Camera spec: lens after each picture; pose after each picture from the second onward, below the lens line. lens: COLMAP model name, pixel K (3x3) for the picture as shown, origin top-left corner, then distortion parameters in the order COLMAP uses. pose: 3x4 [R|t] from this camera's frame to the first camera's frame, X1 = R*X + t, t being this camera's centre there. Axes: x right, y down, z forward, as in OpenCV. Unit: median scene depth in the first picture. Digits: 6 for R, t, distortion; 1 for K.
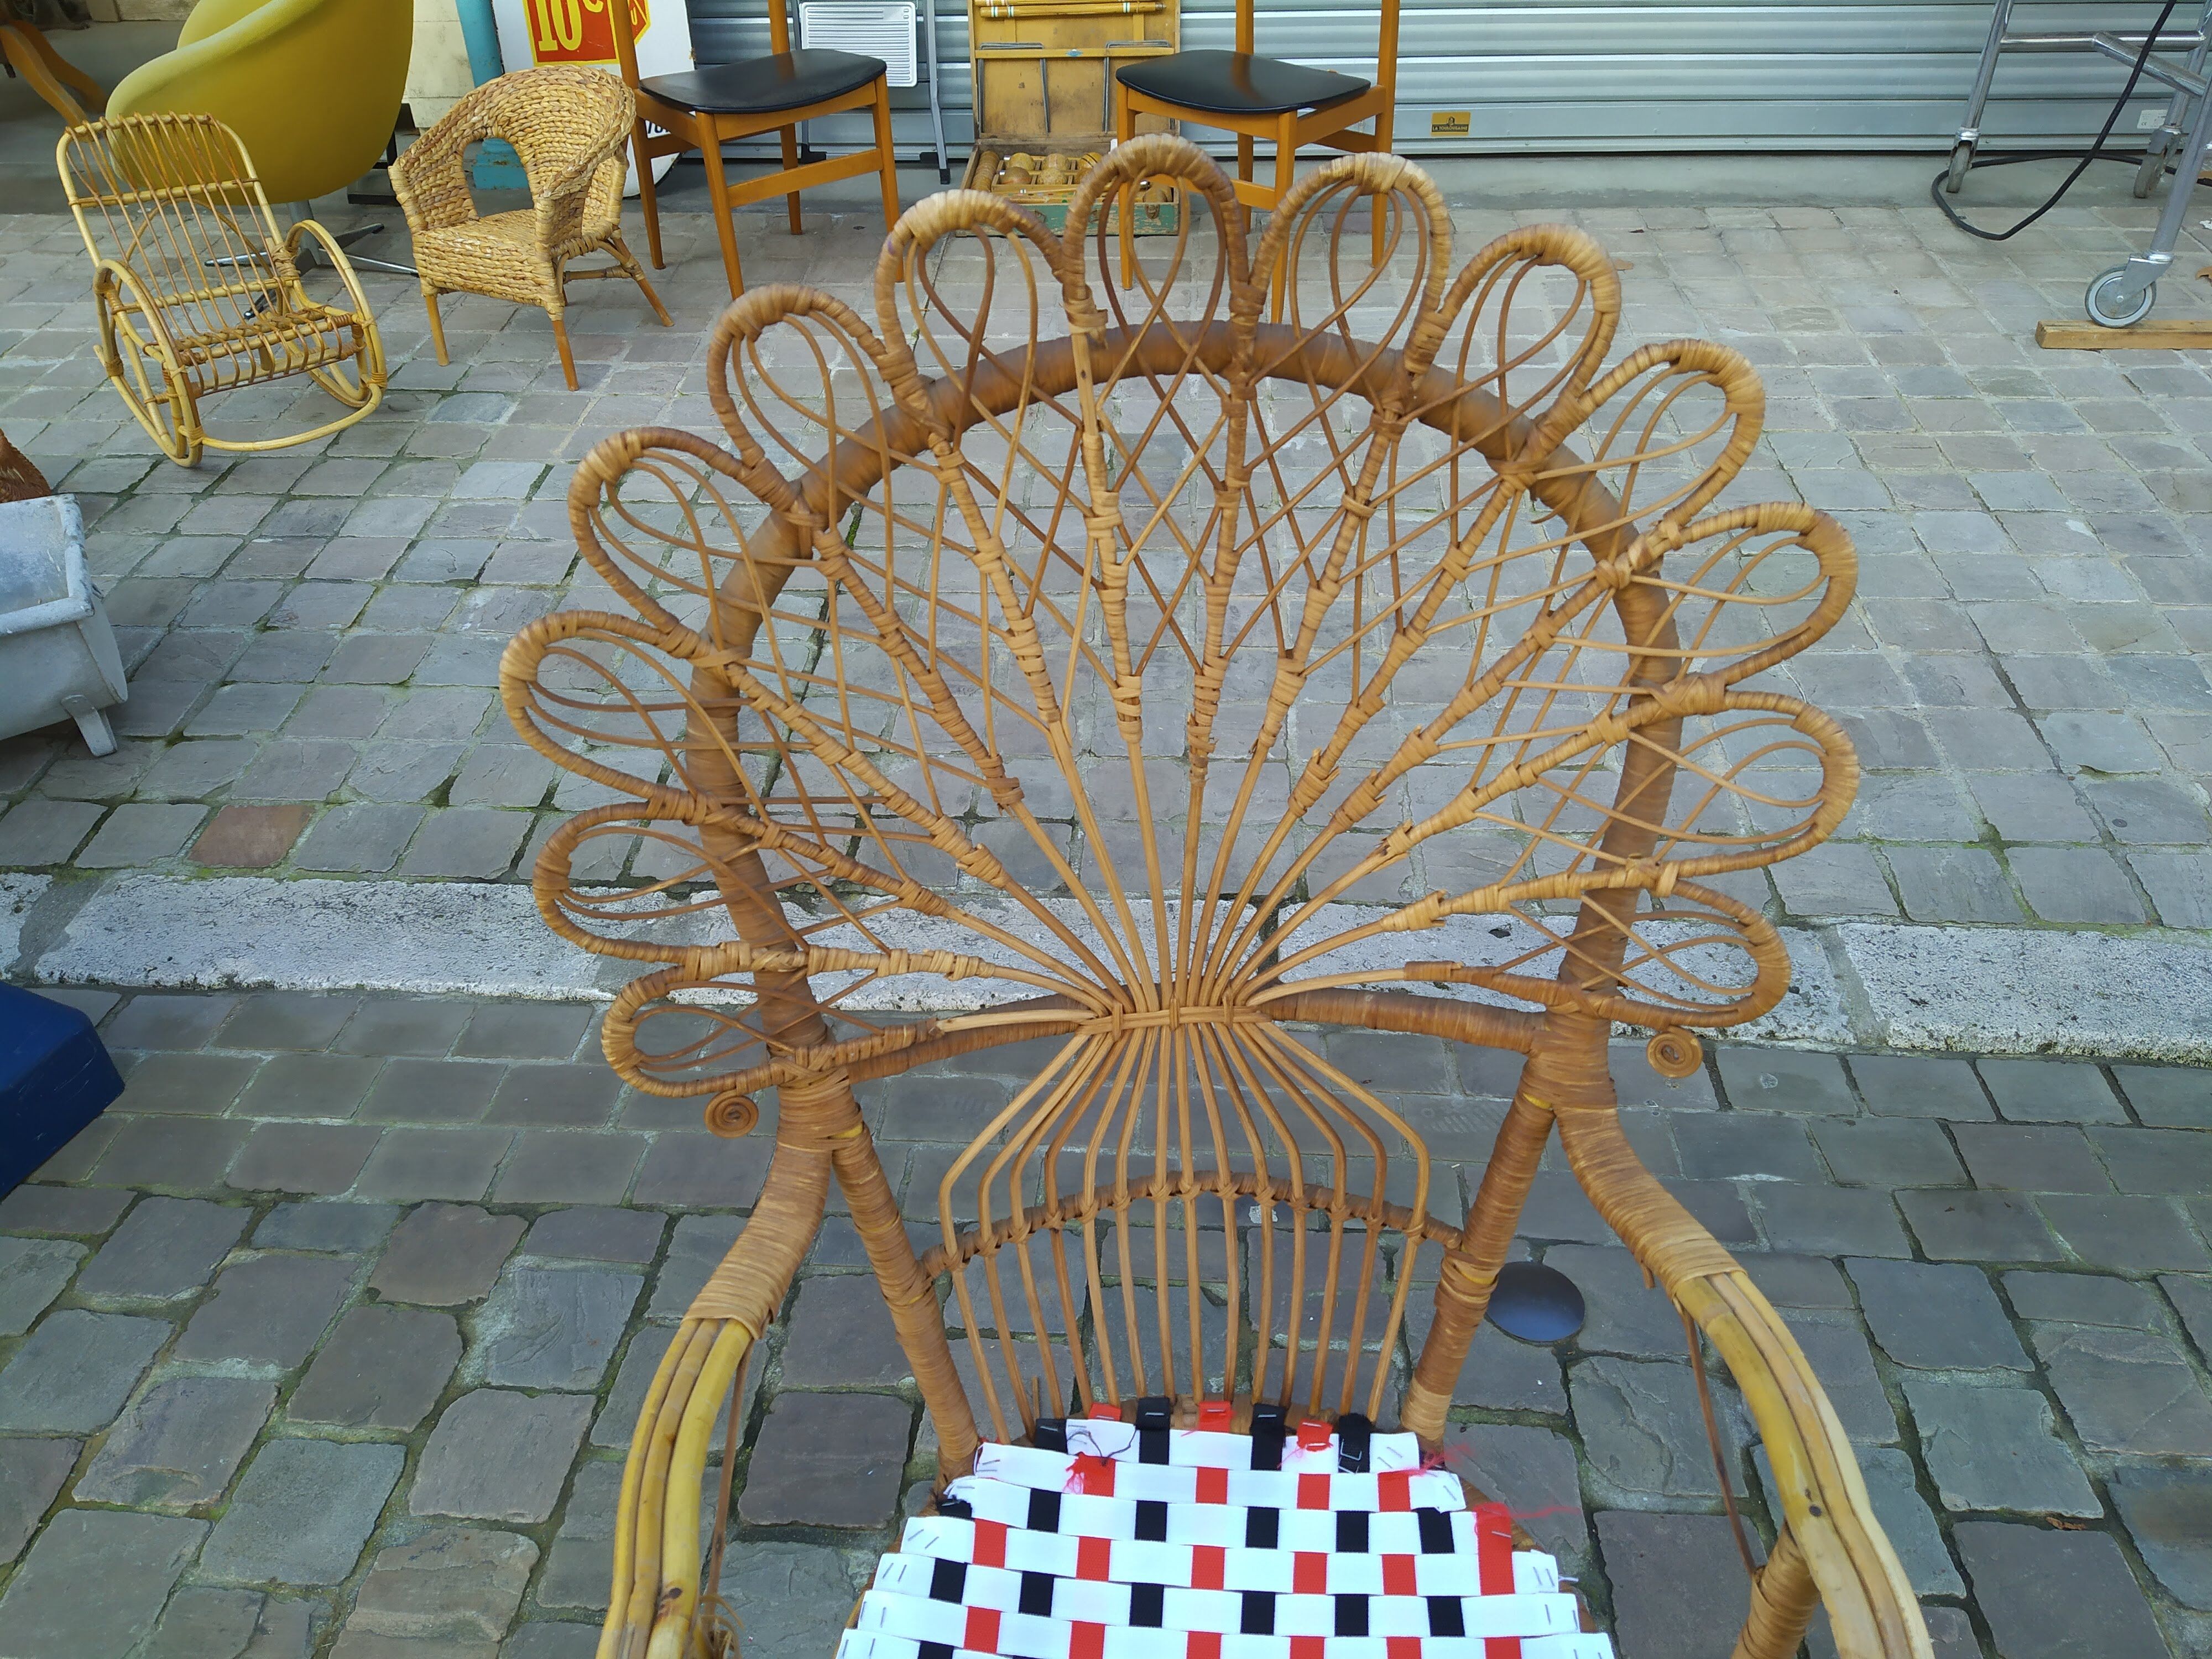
lens RADIAL K [[1640.4, 0, 1101.3], [0, 1640.4, 833.5], [0, 0, 1]] dist [0.088691, -0.119481]
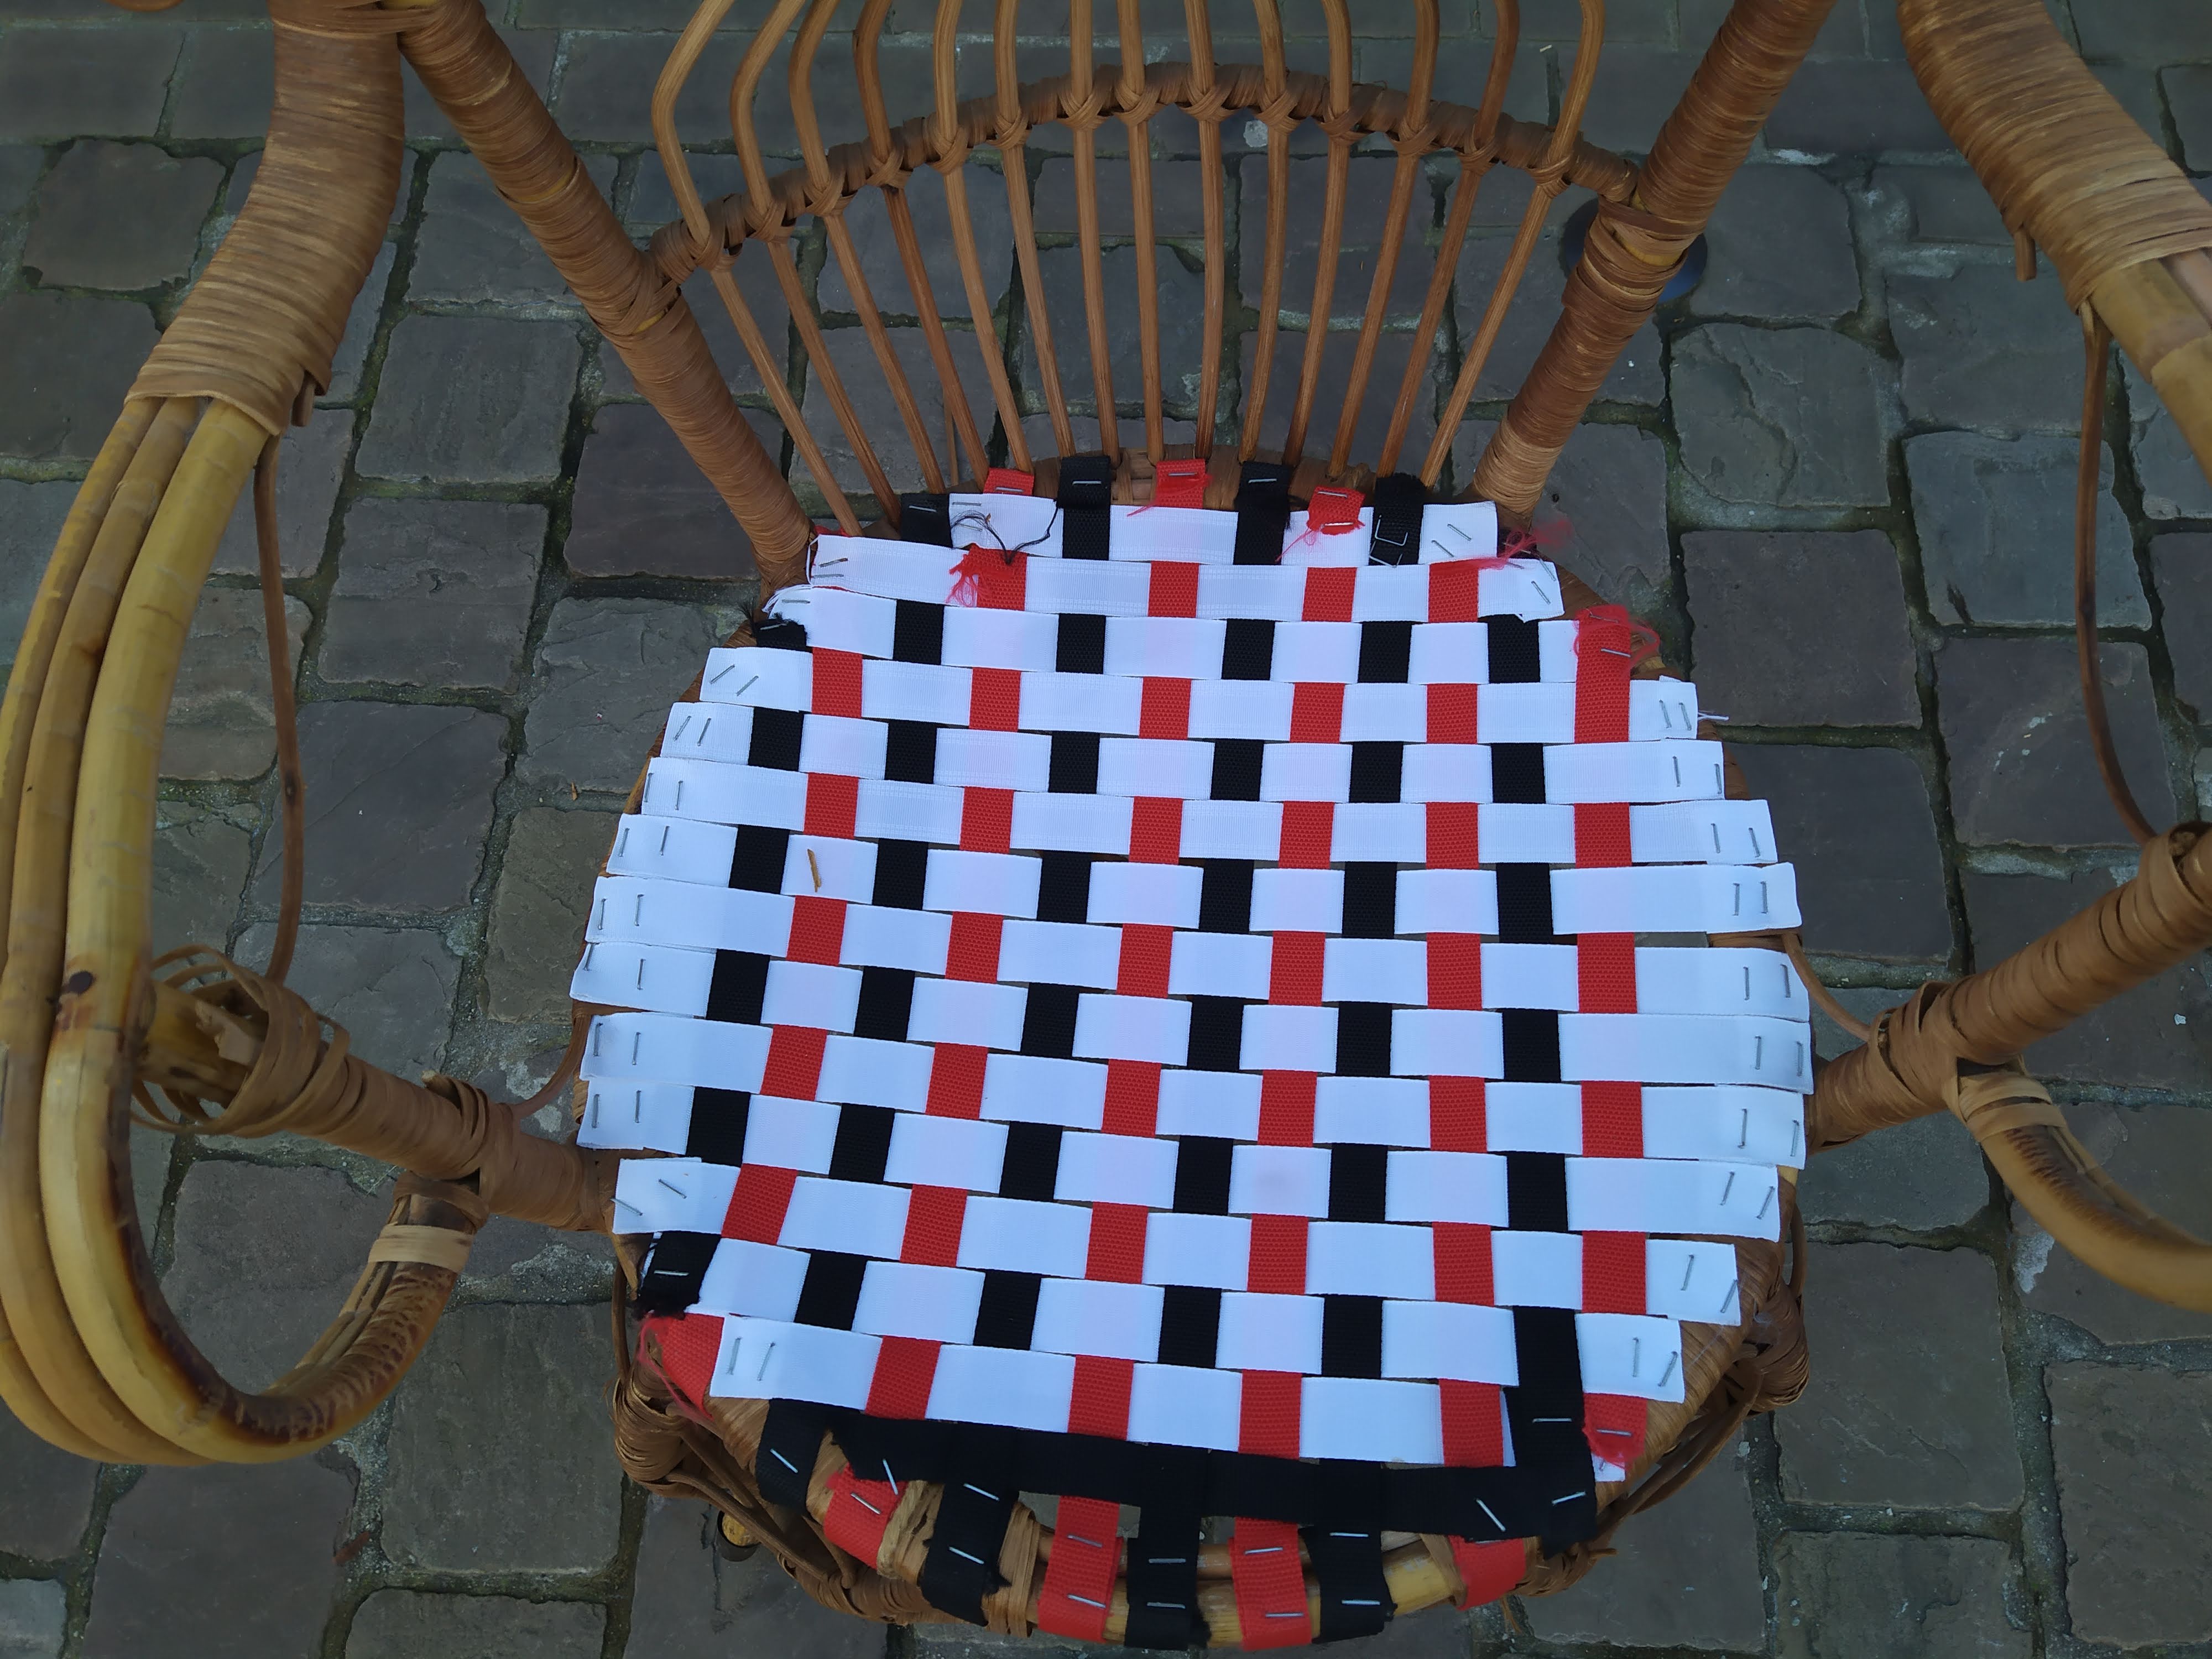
lens RADIAL K [[1640.4, 0, 1103.2], [0, 1640.4, 835.6], [0, 0, 1]] dist [0.088691, -0.119481]
pose [[0.999671, -0.025632, 0.000388, 0.035973], [0.020461, 0.806917, 0.590310, 0.088257], [-0.015444, -0.590108, 0.807177, 0.418469]]
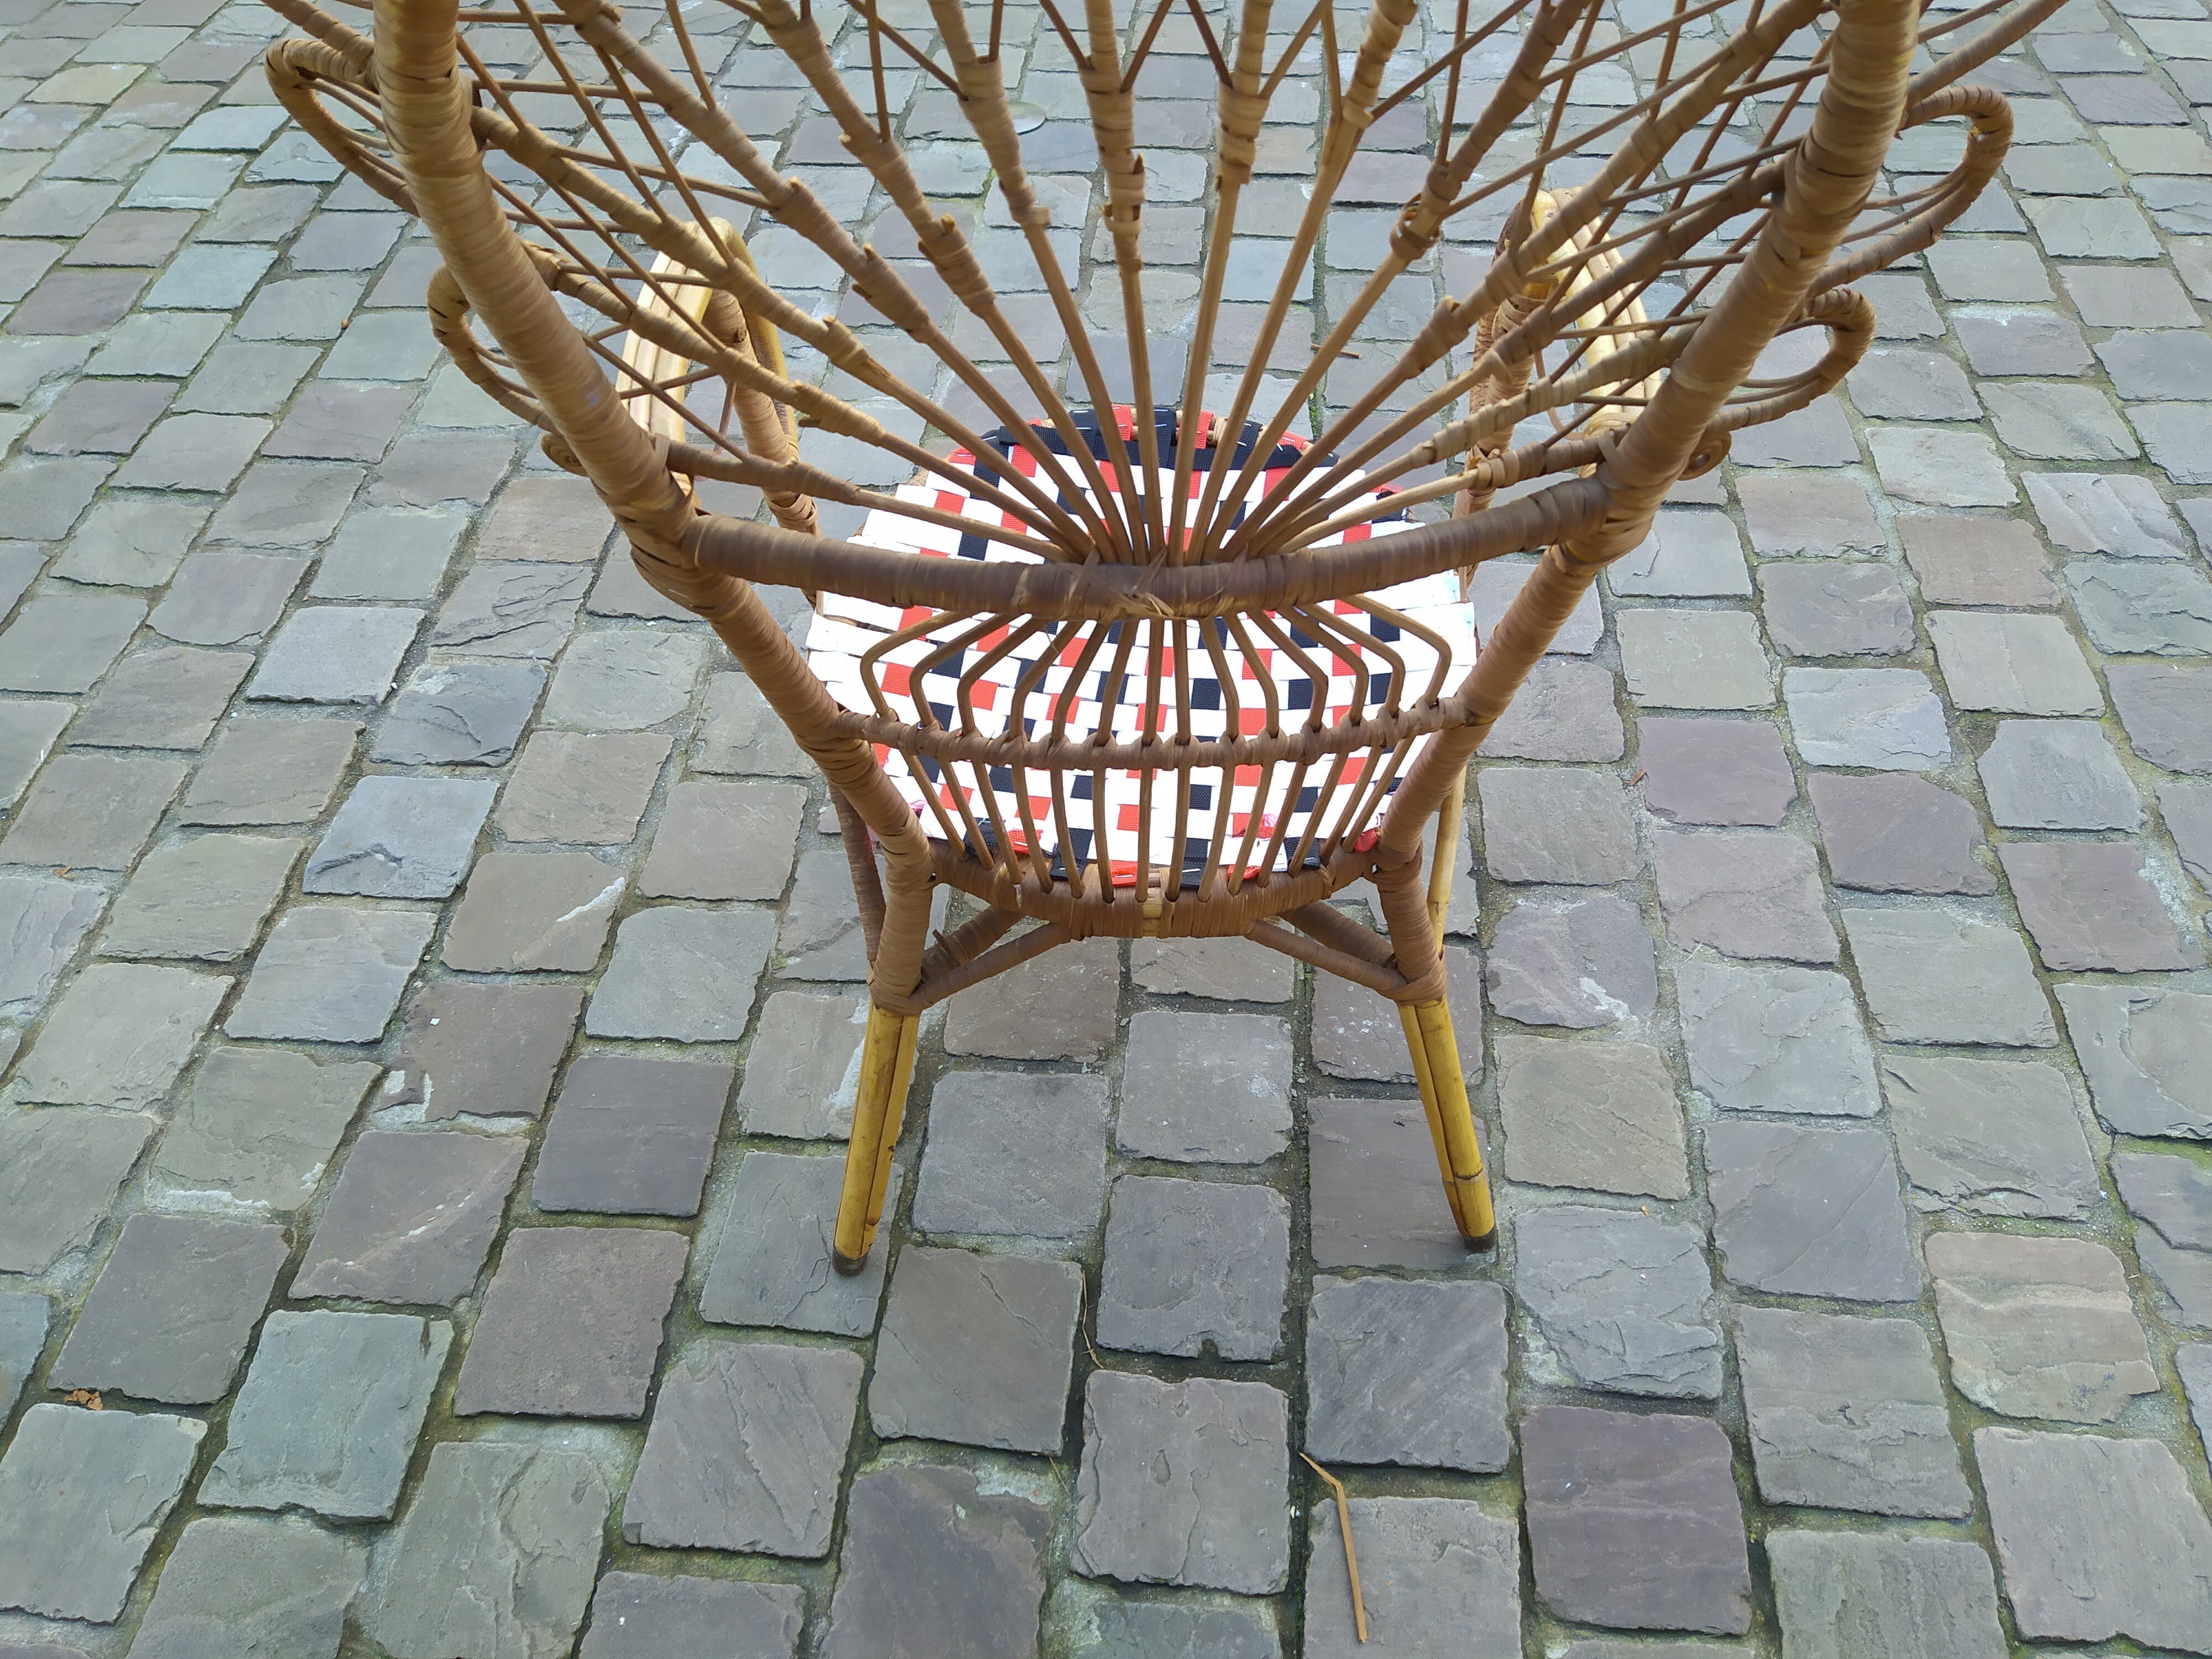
lens RADIAL K [[1640.4, 0, 1115.0], [0, 1640.4, 839.3], [0, 0, 1]] dist [0.088691, -0.119481]
pose [[-0.998704, 0.019824, 0.046871, 0.031625], [0.049084, 0.131954, 0.990040, -0.562003], [0.013442, 0.991058, -0.132756, 1.133858]]
